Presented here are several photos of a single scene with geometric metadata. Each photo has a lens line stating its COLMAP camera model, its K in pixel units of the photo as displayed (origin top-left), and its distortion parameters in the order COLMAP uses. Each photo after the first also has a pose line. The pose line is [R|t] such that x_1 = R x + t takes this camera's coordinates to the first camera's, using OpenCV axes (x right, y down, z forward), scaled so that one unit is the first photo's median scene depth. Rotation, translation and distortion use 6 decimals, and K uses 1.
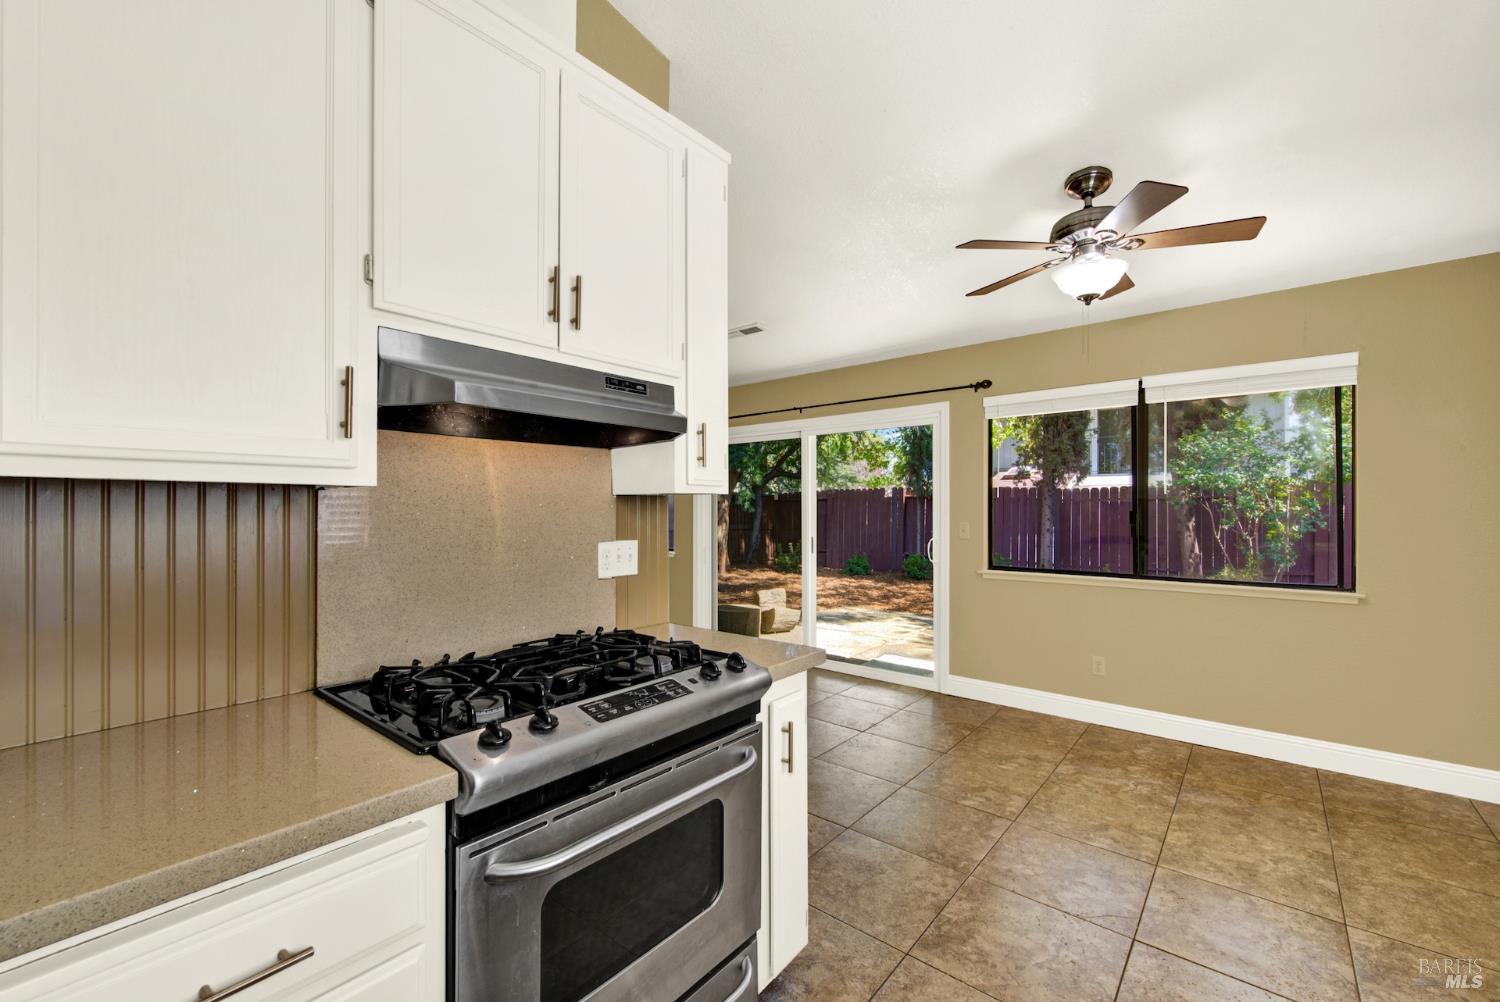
lens RADIAL K [[609.7, 0, 749.1], [0, 609.7, 504.9], [0, 0, 1]] dist [0.001174, -0.002574]
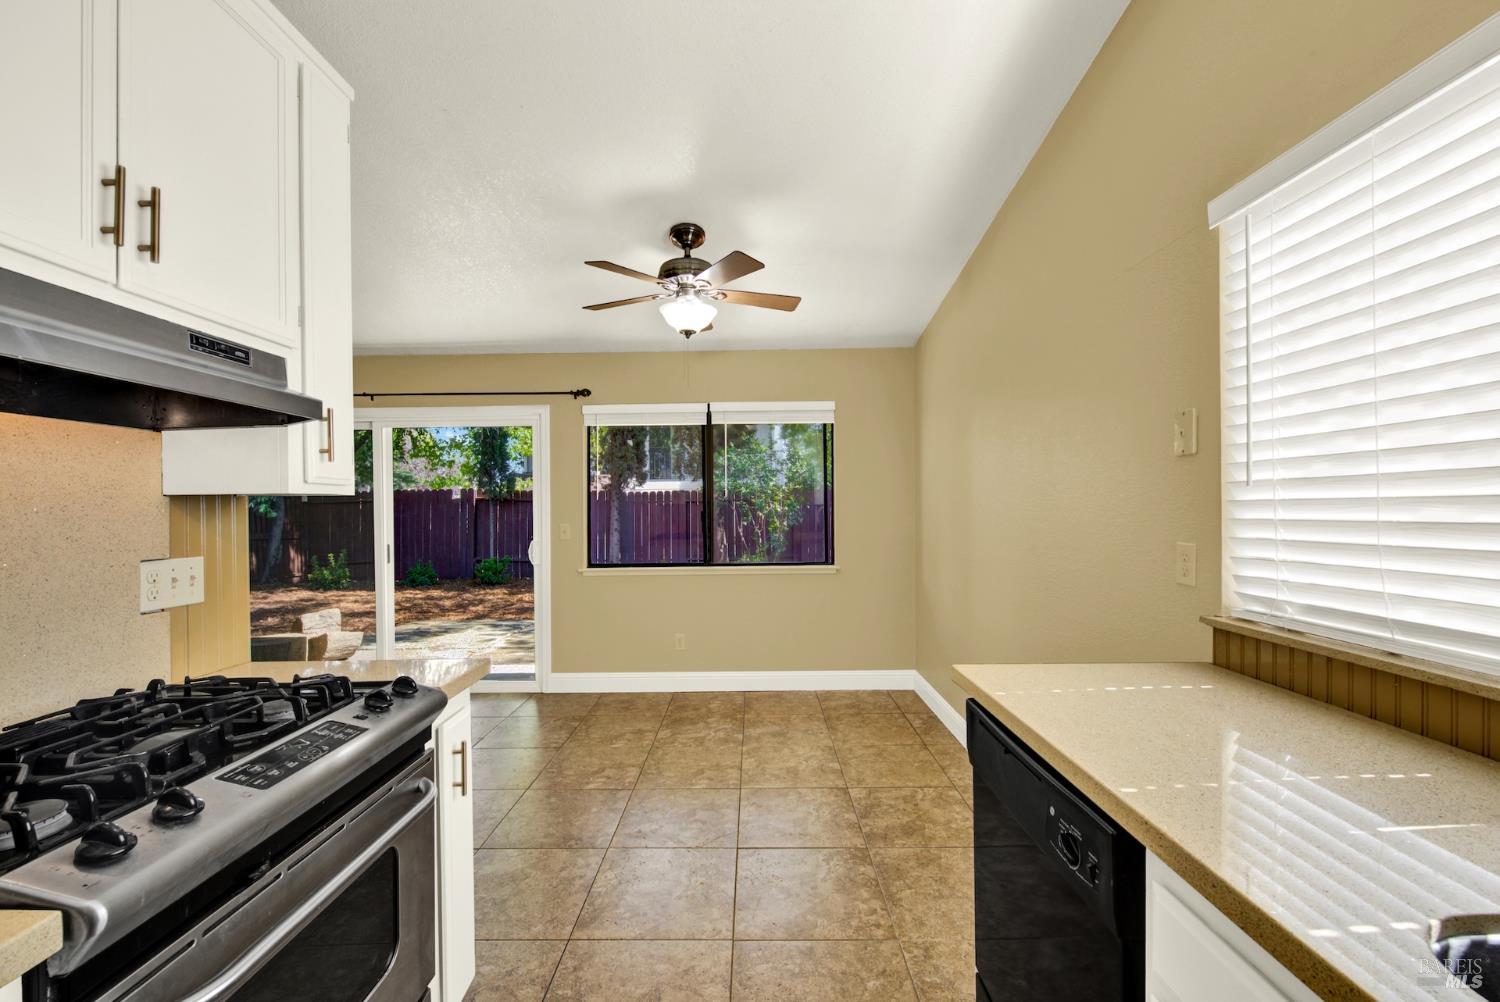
lens RADIAL K [[609.7, 0, 747.9], [0, 609.7, 509.8], [0, 0, 1]] dist [0.000464, -0.003723]
pose [[0.769709, -0.007689, 0.638349, -0.110678], [0.004905, 0.999969, 0.006130, 0.000148], [-0.638376, -0.001587, 0.769723, 0.006047]]
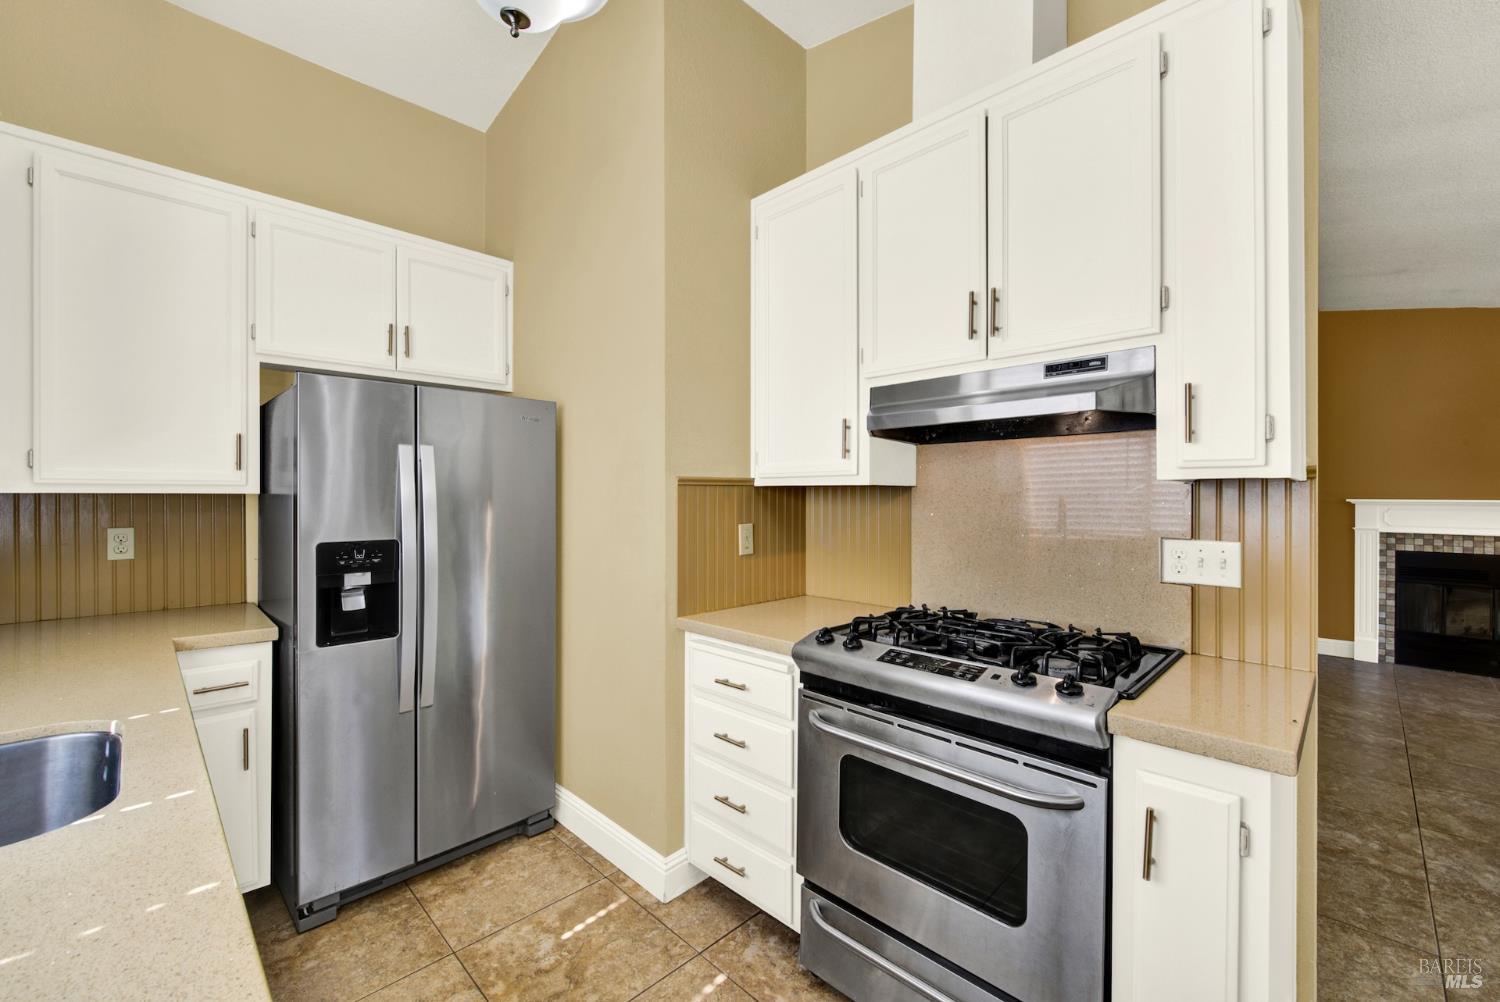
lens RADIAL K [[616.2, 0, 749.8], [0, 616.2, 496.0], [0, 0, 1]] dist [-0.000596, -0.000808]
pose [[-0.086115, -0.001998, -0.996283, 0.473326], [0.001798, 0.999996, -0.002161, 0.001474], [0.996284, -0.001977, -0.086111, 0.359015]]
